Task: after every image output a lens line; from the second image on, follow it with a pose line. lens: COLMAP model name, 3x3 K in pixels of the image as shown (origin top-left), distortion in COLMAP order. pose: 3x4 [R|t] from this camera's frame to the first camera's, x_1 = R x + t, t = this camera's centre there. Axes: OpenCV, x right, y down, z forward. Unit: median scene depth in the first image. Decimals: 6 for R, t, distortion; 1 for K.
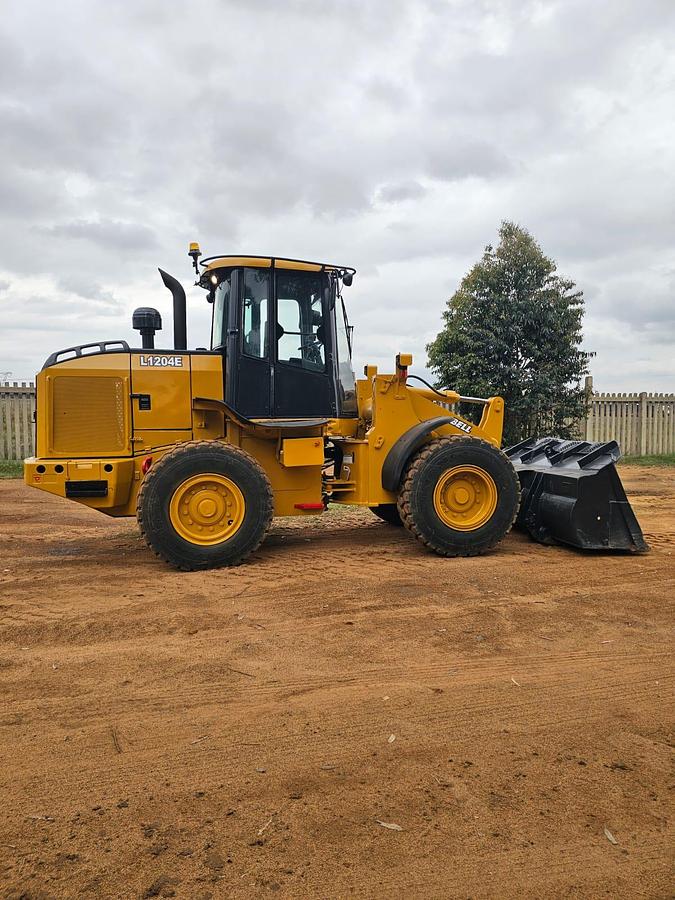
lens RADIAL K [[592.0, 0, 326.3], [0, 592.0, 452.1], [0, 0, 1]] dist [0.085437, -0.105093]
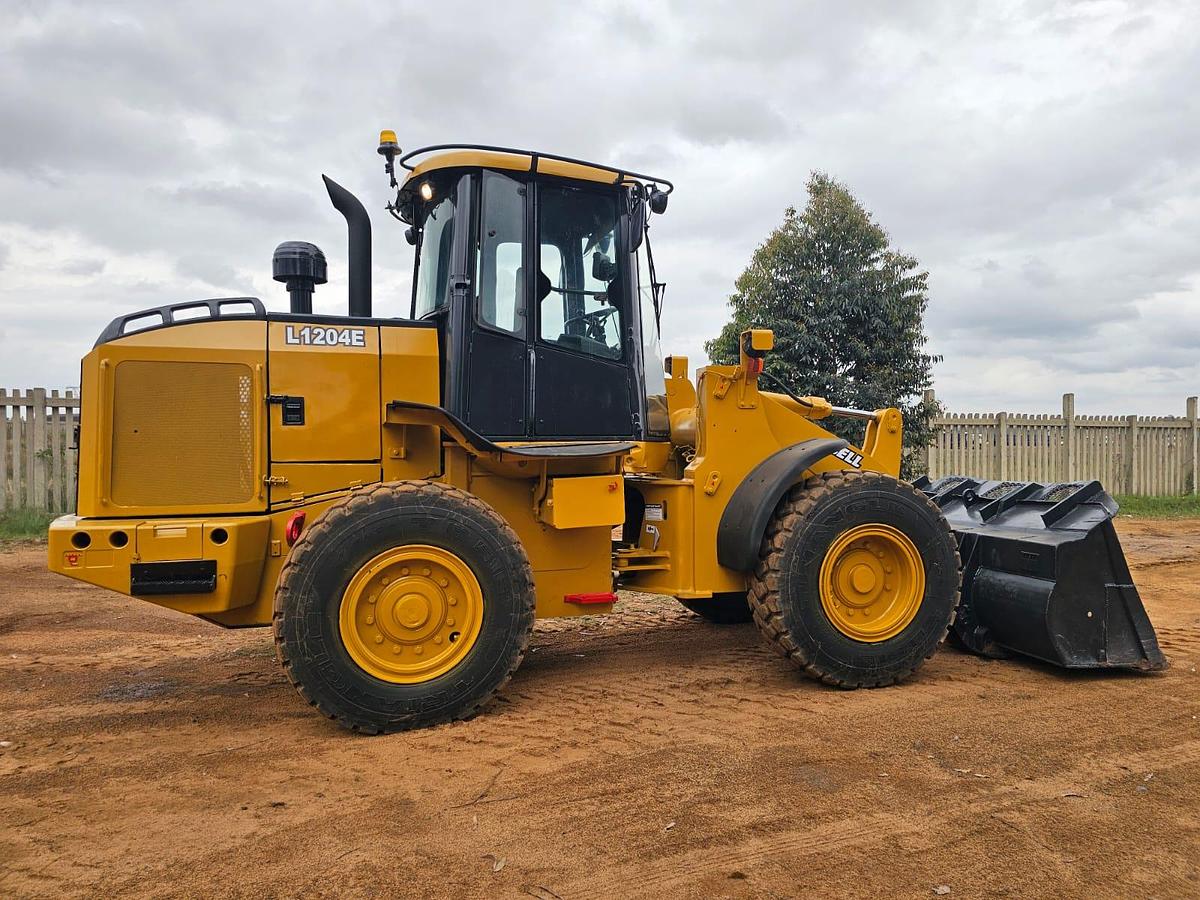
lens RADIAL K [[798.9, 0, 600.0], [0, 798.9, 450.0], [0, 0, 1]] dist [0.058302, -0.048372]
pose [[0.997089, 0.000798, 0.076245, -0.083971], [0.003512, 0.998404, -0.056374, -0.006534], [-0.076169, 0.056478, 0.995494, 0.258528]]
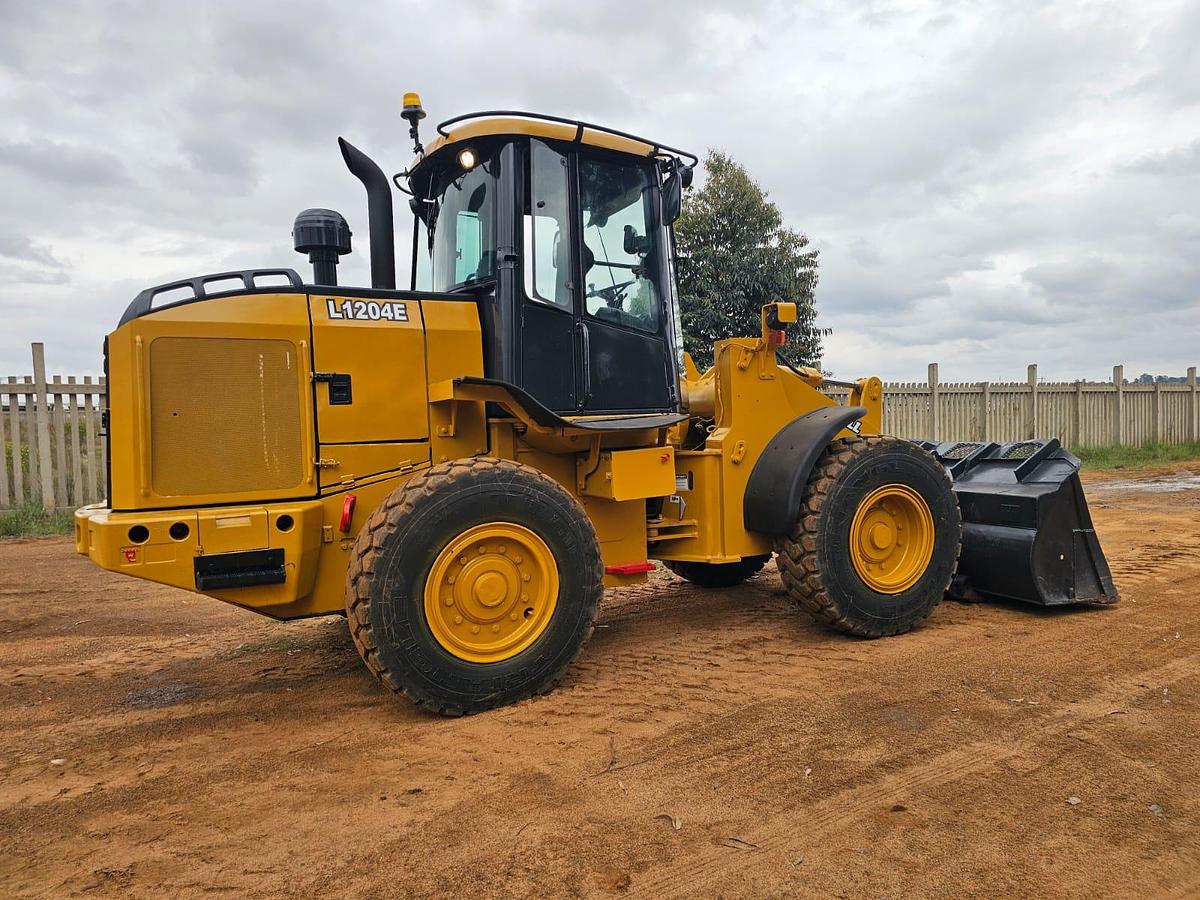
lens RADIAL K [[798.9, 0, 600.0], [0, 798.9, 450.0], [0, 0, 1]] dist [0.058302, -0.048372]
pose [[0.968873, -0.033877, 0.245228, -0.259759], [0.040896, 0.998885, -0.023584, -0.006256], [-0.244156, 0.032879, 0.969179, 0.279774]]
